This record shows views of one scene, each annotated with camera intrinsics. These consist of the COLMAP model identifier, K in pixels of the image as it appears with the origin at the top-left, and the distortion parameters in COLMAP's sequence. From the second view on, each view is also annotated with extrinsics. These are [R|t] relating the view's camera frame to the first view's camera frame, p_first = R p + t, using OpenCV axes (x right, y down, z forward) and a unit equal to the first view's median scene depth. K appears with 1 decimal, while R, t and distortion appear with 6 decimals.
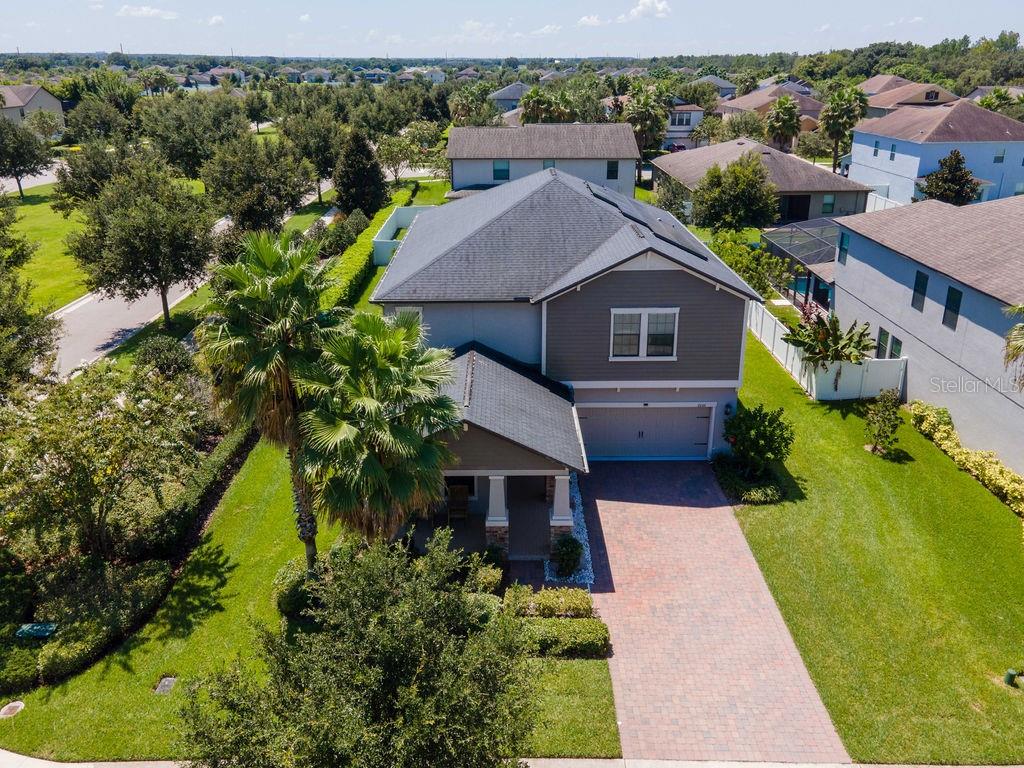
lens RADIAL K [[731.1, 0, 511.1], [0, 731.1, 382.9], [0, 0, 1]] dist [0.046366, 0.002716]
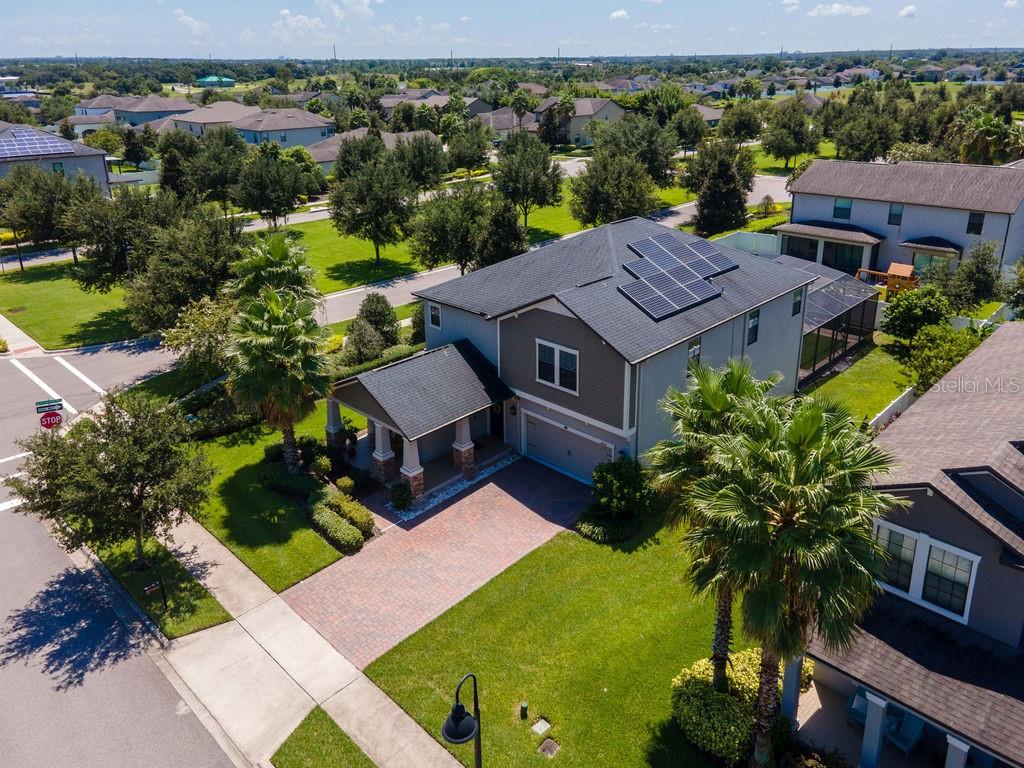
lens RADIAL K [[731.1, 0, 515.0], [0, 731.1, 384.2], [0, 0, 1]] dist [0.046366, 0.002716]
pose [[0.714687, 0.277647, -0.641977, 0.913532], [-0.274936, 0.955473, 0.107155, -0.148478], [0.643143, 0.099920, 0.759199, 0.058568]]
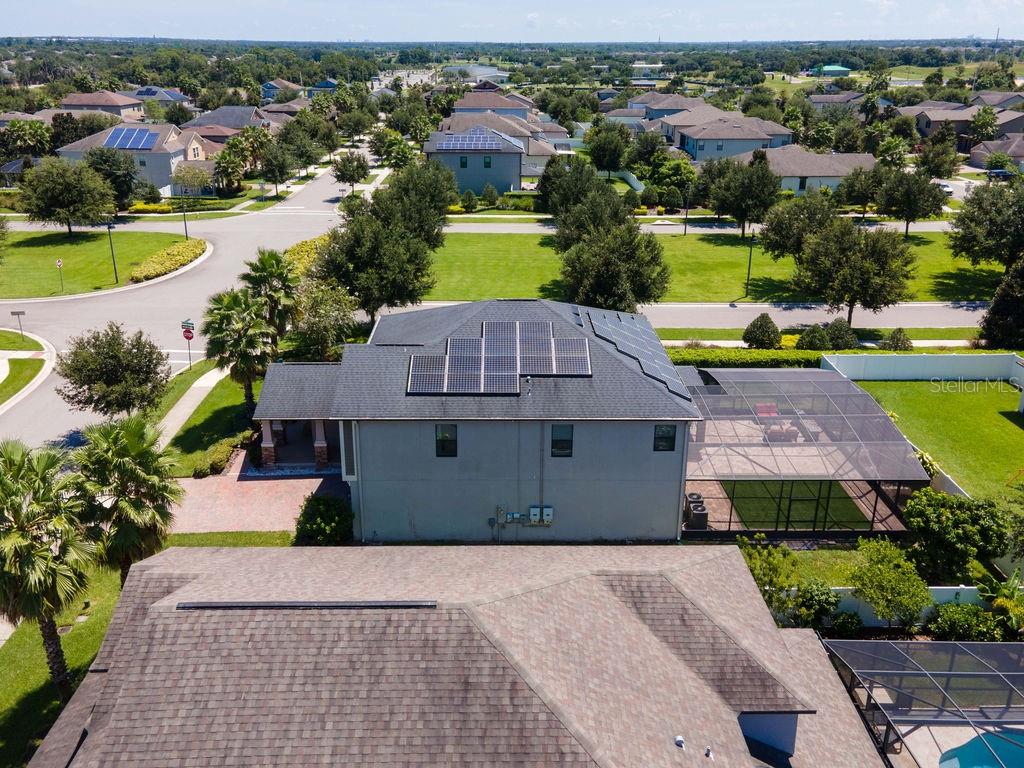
lens RADIAL K [[731.1, 0, 510.8], [0, 731.1, 383.9], [0, 0, 1]] dist [0.046366, 0.002716]
pose [[0.003657, 0.422026, -0.906576, 1.464761], [-0.408349, 0.828181, 0.383885, -0.784037], [0.912819, 0.368795, 0.175362, 1.054385]]
